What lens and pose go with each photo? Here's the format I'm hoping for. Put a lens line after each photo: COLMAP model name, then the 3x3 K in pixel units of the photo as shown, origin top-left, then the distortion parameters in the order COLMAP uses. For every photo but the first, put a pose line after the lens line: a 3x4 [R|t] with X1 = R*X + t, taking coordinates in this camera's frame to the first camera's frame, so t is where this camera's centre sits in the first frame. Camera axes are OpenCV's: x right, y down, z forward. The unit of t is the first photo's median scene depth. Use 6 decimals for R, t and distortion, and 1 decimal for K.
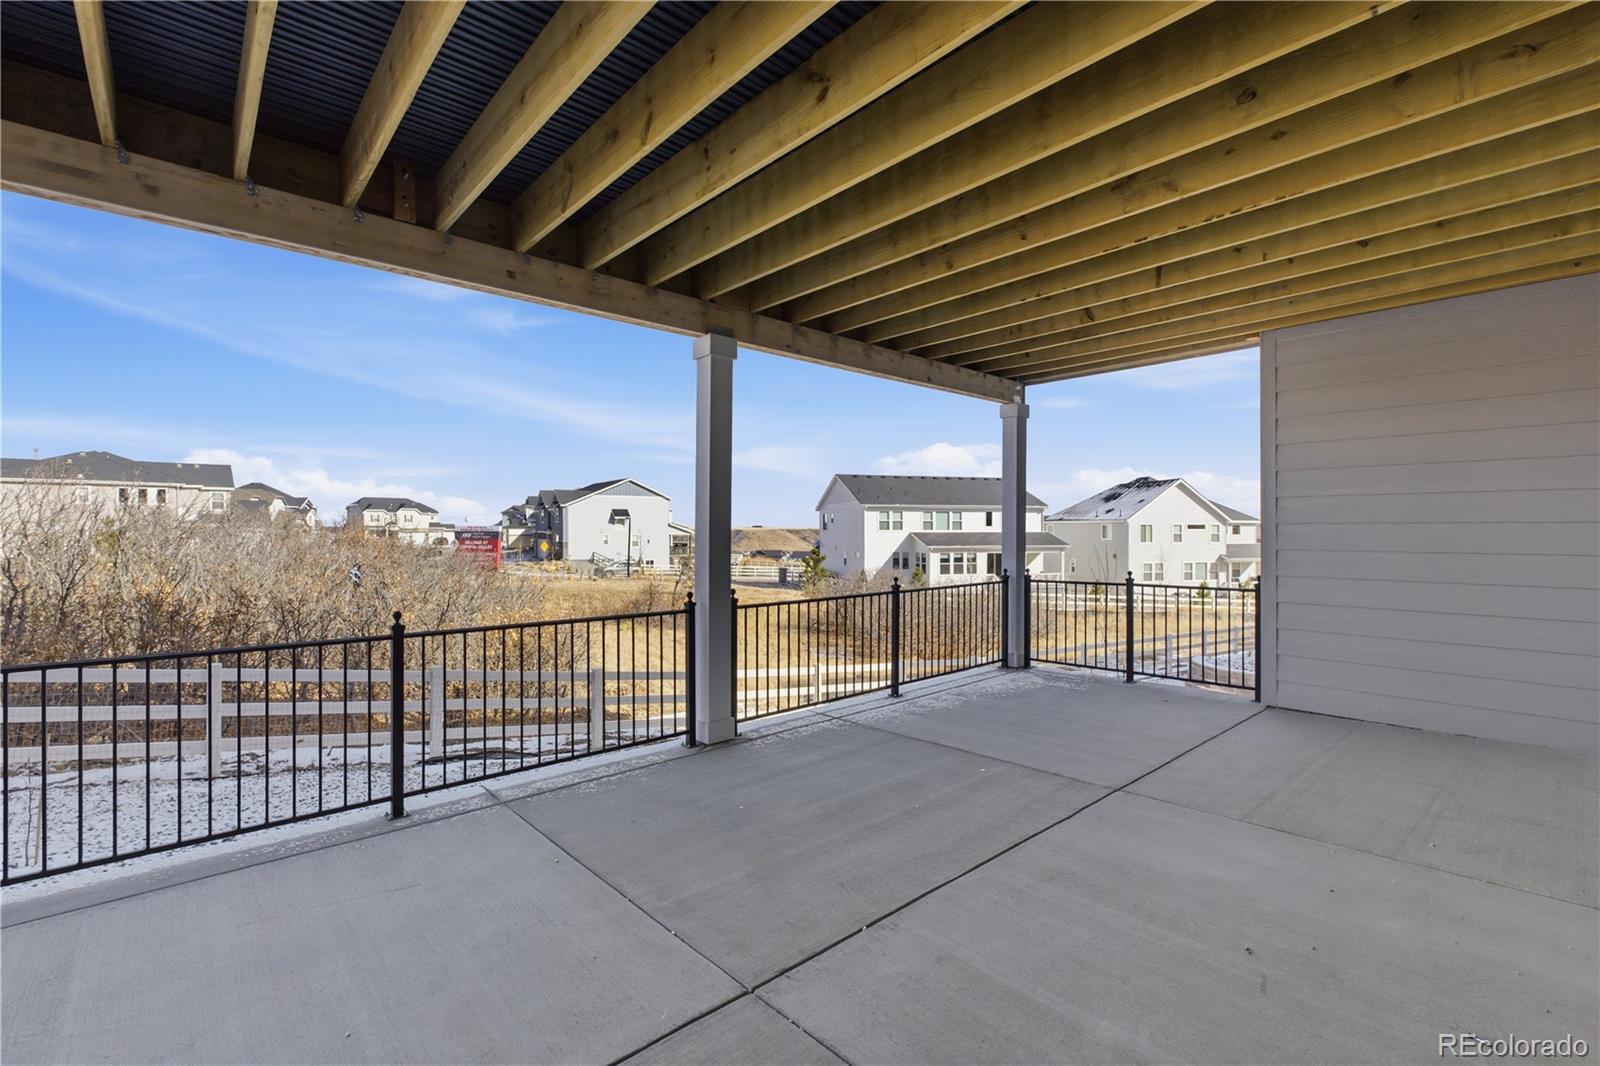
lens RADIAL K [[710.1, 0, 801.7], [0, 710.1, 533.6], [0, 0, 1]] dist [-0.001256, -0.000228]
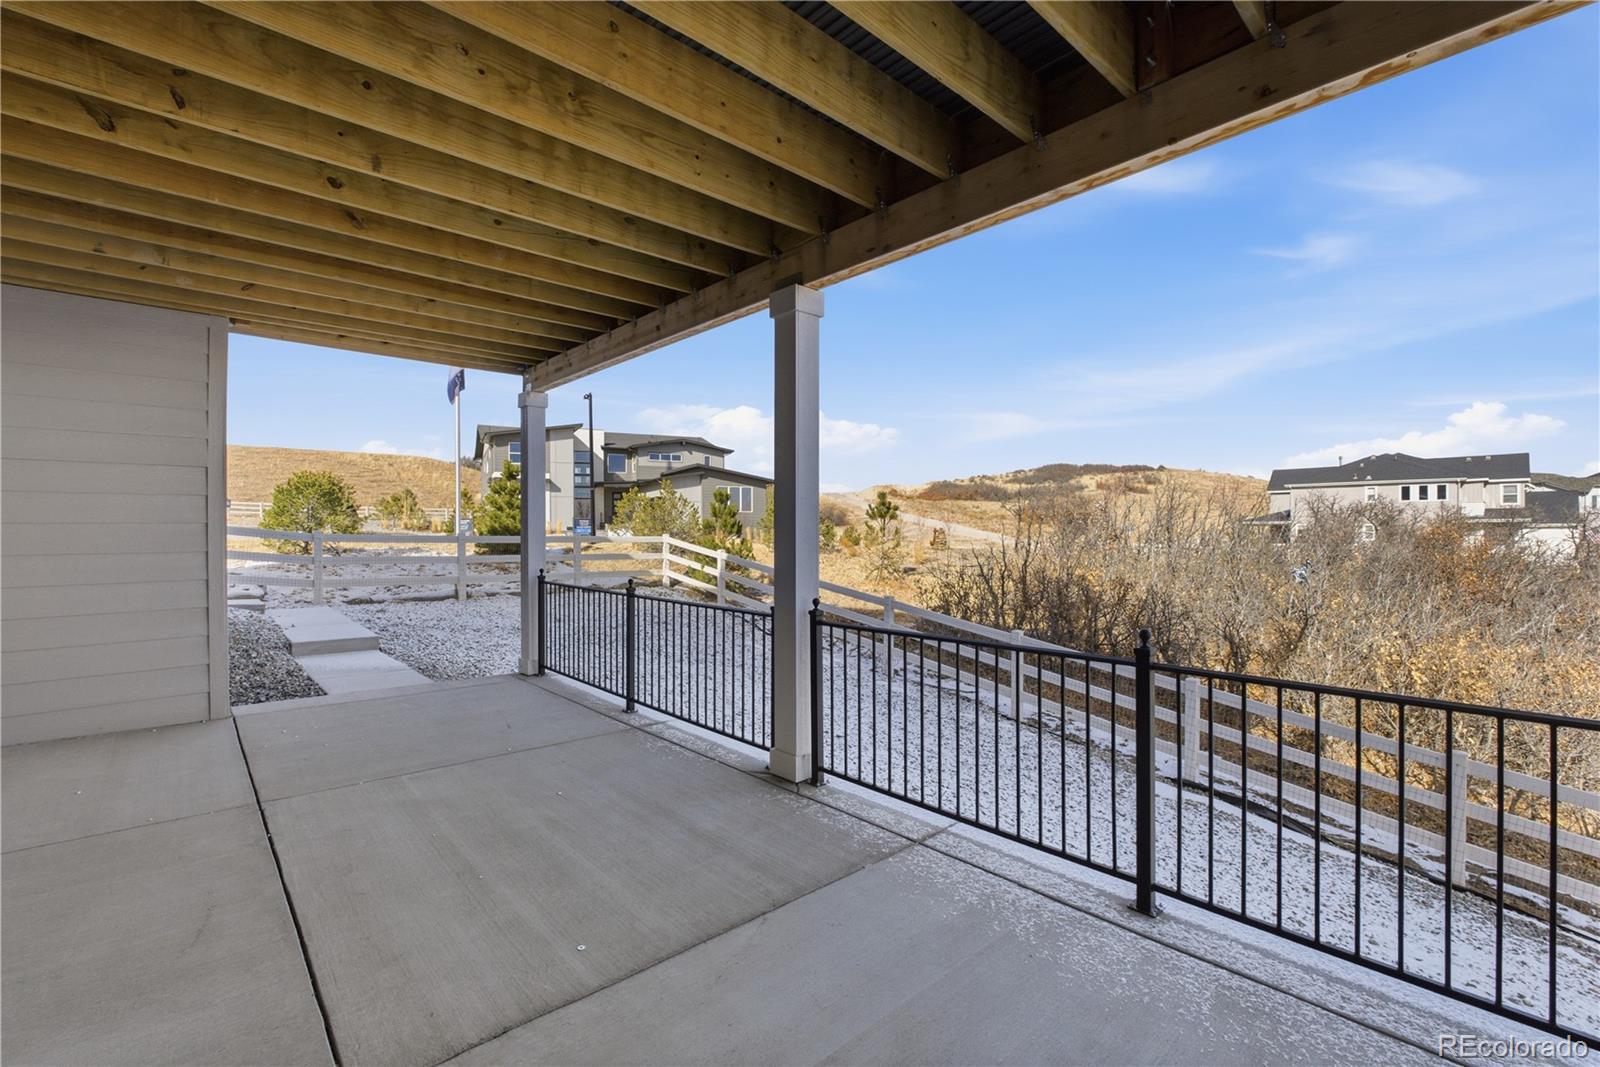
lens RADIAL K [[701.4, 0, 804.4], [0, 701.4, 532.8], [0, 0, 1]] dist [-0.000324, -0.000478]
pose [[-0.003587, 0.001479, -0.999992, 0.662275], [0.002025, 0.999997, 0.001471, 0.007222], [0.999992, -0.002020, -0.003590, 0.971887]]
